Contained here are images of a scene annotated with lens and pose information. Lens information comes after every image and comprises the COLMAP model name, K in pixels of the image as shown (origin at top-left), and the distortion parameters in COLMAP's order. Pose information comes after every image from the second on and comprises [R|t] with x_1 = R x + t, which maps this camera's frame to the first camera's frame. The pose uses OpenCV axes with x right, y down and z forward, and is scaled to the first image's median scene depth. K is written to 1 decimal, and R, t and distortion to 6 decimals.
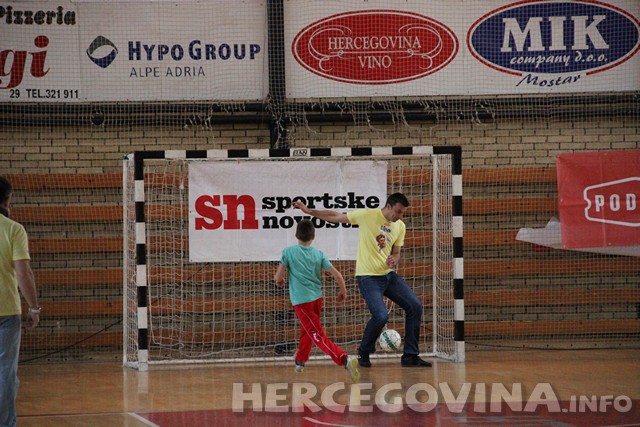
lens RADIAL K [[3286.8, 0, 320.0], [0, 3286.8, 213.5], [0, 0, 1]] dist [2.343564, -3.402078]
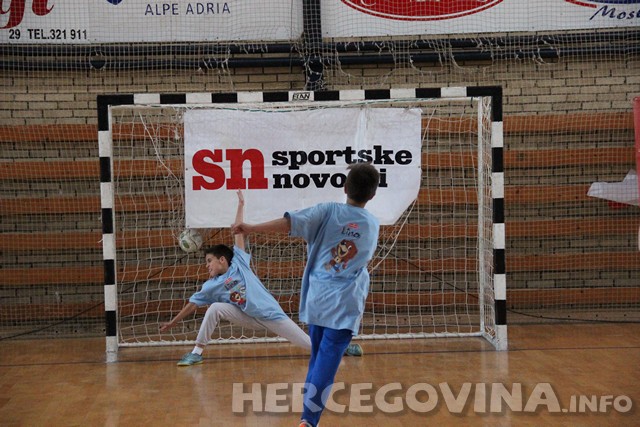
lens RADIAL K [[1989.7, 0, 320.0], [0, 1989.7, 213.5], [0, 0, 1]] dist [1.691265, -16.468279]
pose [[0.993324, -0.002232, -0.115334, 0.054142], [0.005794, 0.999516, 0.030556, -0.004616], [0.115210, -0.031021, 0.992857, 0.485066]]
